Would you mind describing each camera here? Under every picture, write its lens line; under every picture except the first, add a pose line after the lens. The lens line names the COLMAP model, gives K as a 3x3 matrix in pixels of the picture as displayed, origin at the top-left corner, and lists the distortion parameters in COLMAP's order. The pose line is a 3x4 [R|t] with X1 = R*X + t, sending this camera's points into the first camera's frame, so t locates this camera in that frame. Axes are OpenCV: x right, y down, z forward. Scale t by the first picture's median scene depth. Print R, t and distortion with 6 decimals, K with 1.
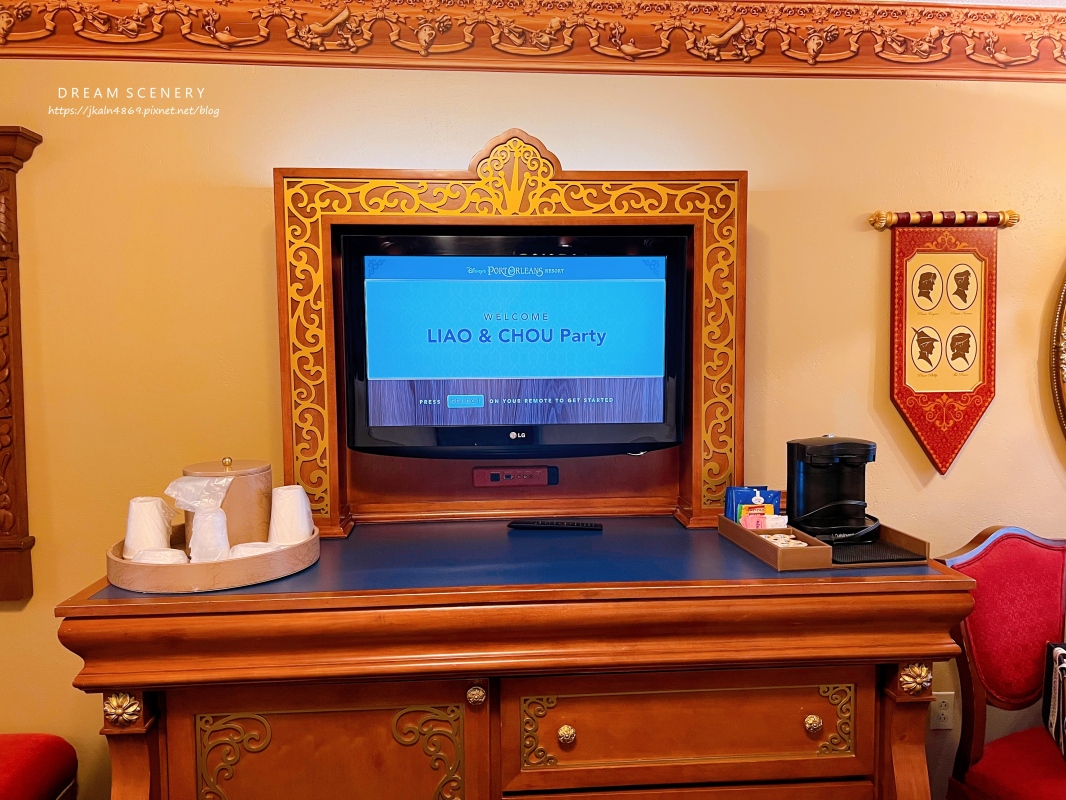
lens RADIAL K [[830.9, 0, 533.0], [0, 830.9, 400.0], [0, 0, 1]] dist [0.023270, -0.008216]
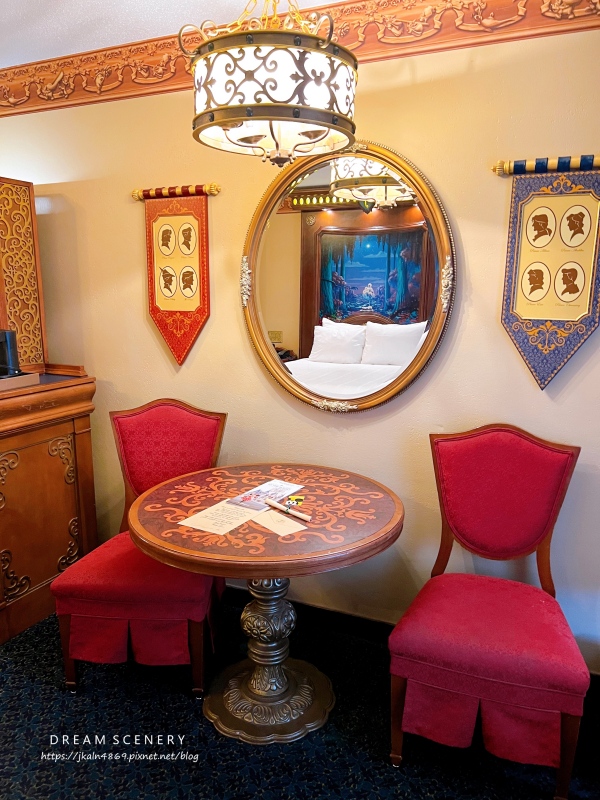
lens RADIAL K [[631.6, 0, 300.0], [0, 631.6, 400.0], [0, 0, 1]] dist [0.086889, -0.112555]
pose [[0.861853, 0.101248, -0.496949, 1.288624], [-0.037938, 0.989995, 0.135906, -0.014098], [0.505737, -0.098278, 0.857072, 0.108978]]
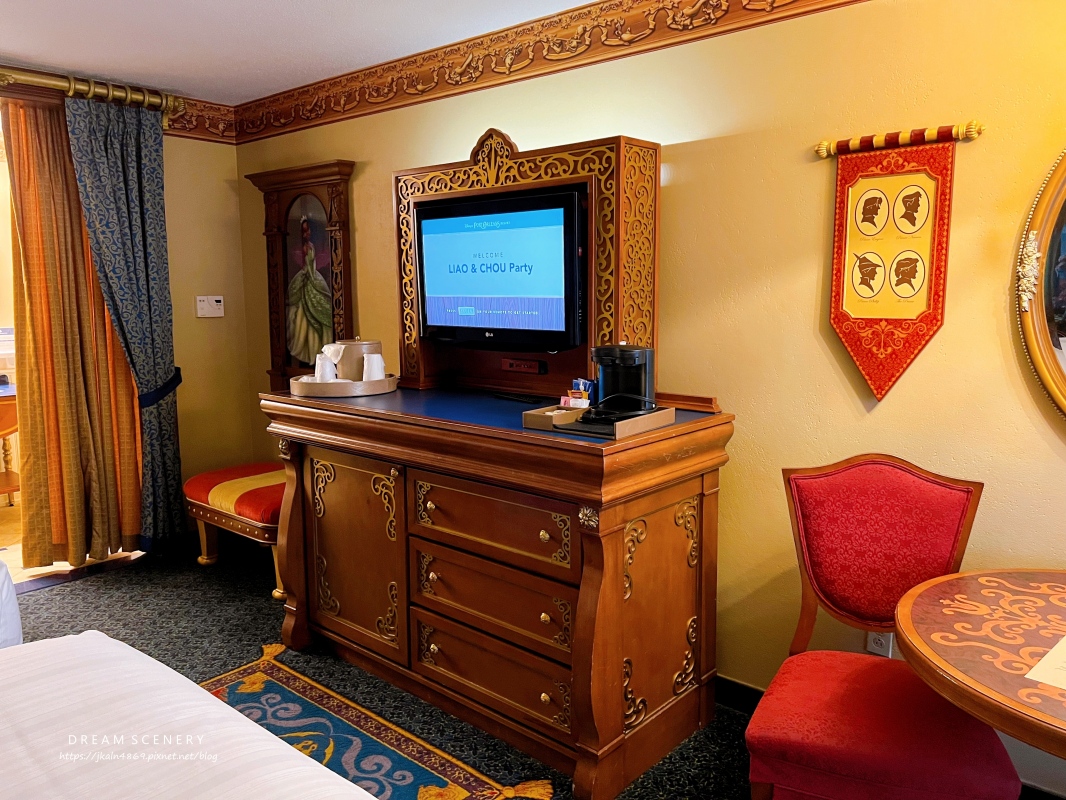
lens RADIAL K [[794.6, 0, 539.6], [0, 794.6, 389.7], [0, 0, 1]] dist [0.113611, -0.162828]
pose [[0.699174, 0.094145, -0.708725, 0.905327], [-0.045206, 0.995130, 0.087594, 0.009308], [0.713521, -0.029205, 0.700025, 0.034299]]
